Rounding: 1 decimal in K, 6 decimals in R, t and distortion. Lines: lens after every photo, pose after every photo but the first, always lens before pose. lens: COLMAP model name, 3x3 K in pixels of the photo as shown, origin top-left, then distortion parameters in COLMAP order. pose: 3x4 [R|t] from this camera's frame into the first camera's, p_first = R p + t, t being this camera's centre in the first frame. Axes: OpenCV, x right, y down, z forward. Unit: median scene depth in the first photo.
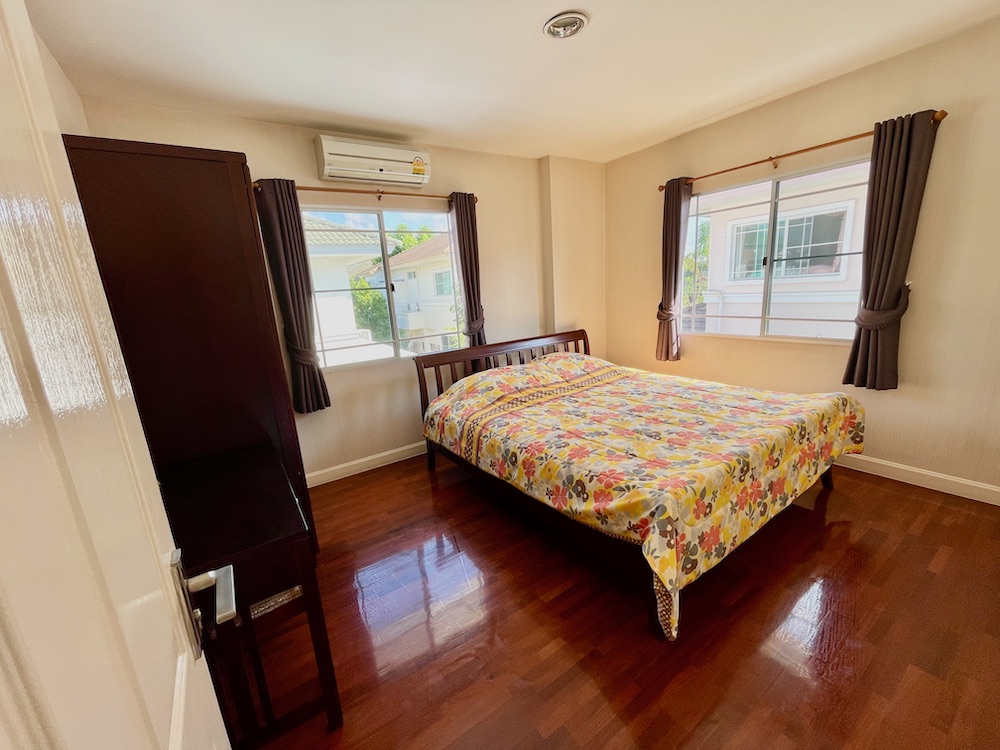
lens RADIAL K [[407.2, 0, 494.0], [0, 407.2, 378.0], [0, 0, 1]] dist [-0.001485, -0.000101]
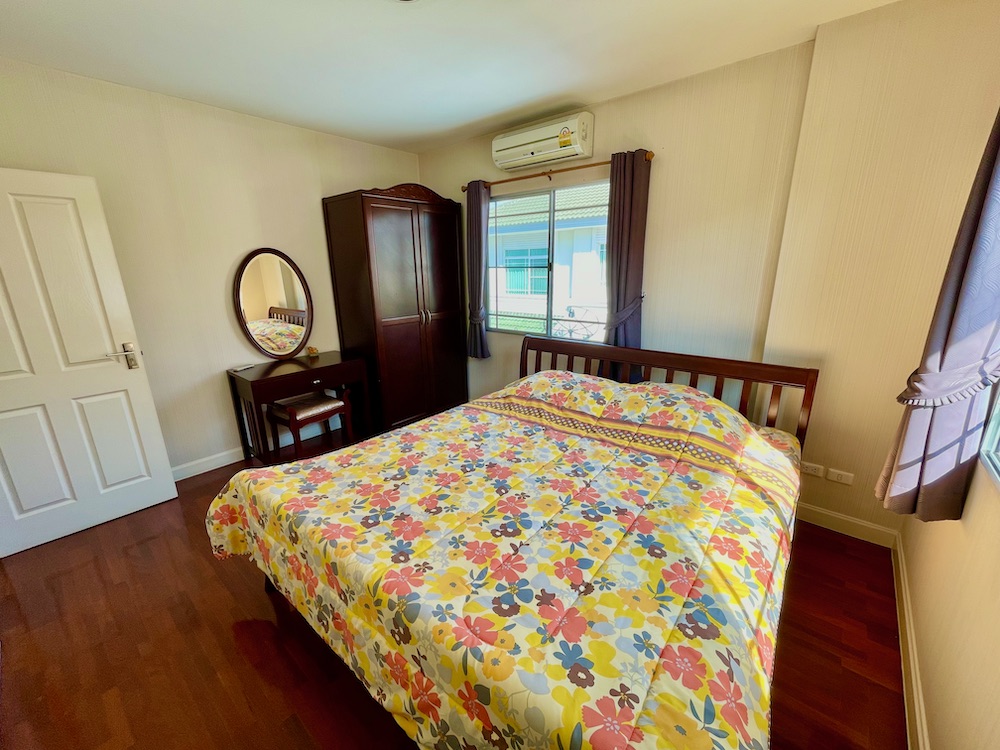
lens RADIAL K [[407.2, 0, 494.0], [0, 407.2, 378.0], [0, 0, 1]] dist [-0.001485, -0.000101]
pose [[0.259959, 0.315992, -0.912453, 0.794393], [-0.217264, 0.939852, 0.263582, -0.216144], [0.940860, 0.129723, 0.312976, 0.632006]]
